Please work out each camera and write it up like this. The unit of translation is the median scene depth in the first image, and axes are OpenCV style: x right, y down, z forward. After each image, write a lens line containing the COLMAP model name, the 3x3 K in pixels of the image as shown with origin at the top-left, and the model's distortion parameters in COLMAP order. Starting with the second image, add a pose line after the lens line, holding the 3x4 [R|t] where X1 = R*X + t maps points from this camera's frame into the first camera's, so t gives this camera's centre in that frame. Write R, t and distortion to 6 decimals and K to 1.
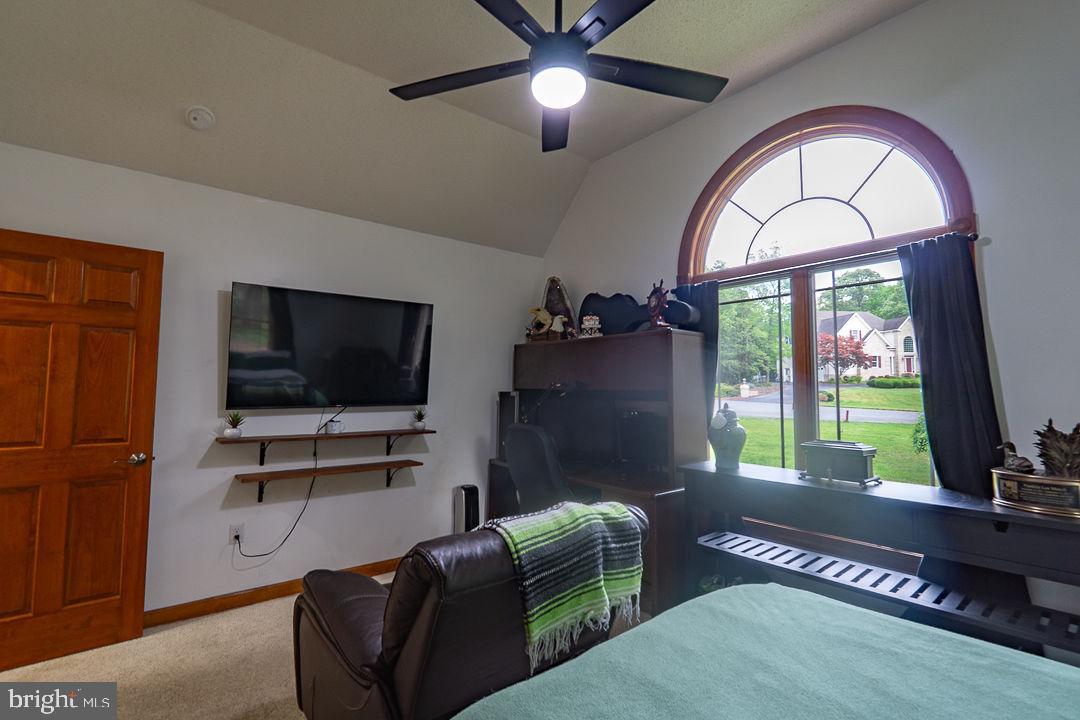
lens RADIAL K [[503.6, 0, 529.4], [0, 503.6, 355.5], [0, 0, 1]] dist [-0.008532, 0.000277]
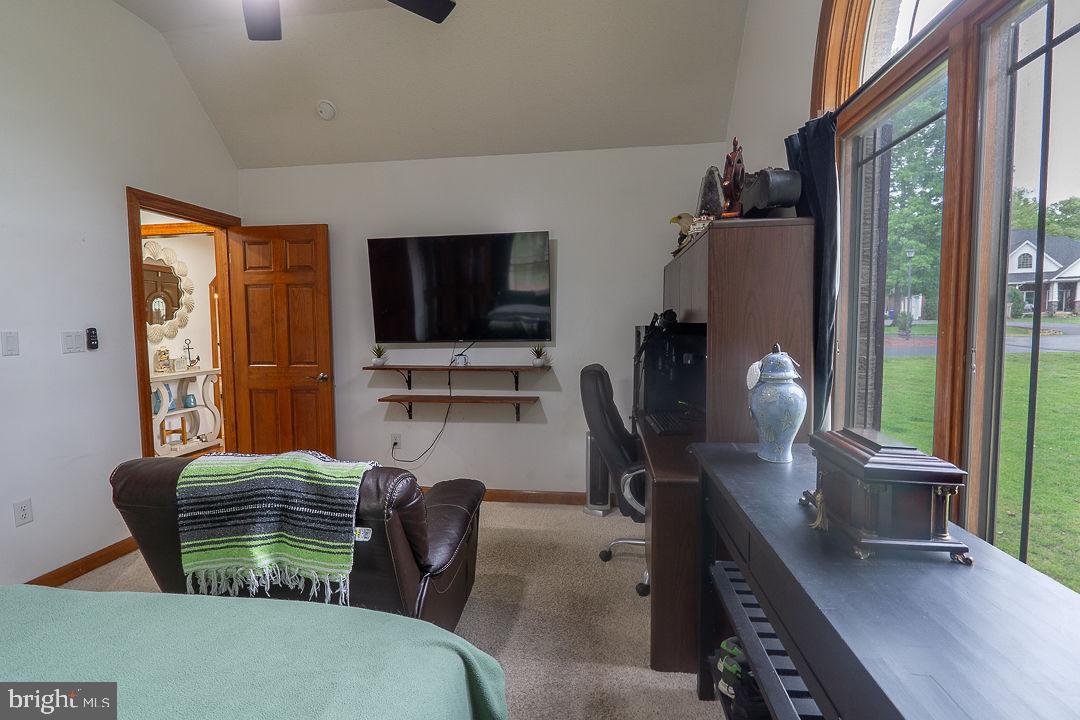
lens RADIAL K [[503.6, 0, 529.4], [0, 503.6, 355.5], [0, 0, 1]] dist [-0.008532, 0.000277]
pose [[0.694586, 0.032187, -0.718689, 0.560563], [0.058088, 0.993228, 0.100623, 0.033723], [0.717060, -0.111638, 0.688013, 0.396713]]
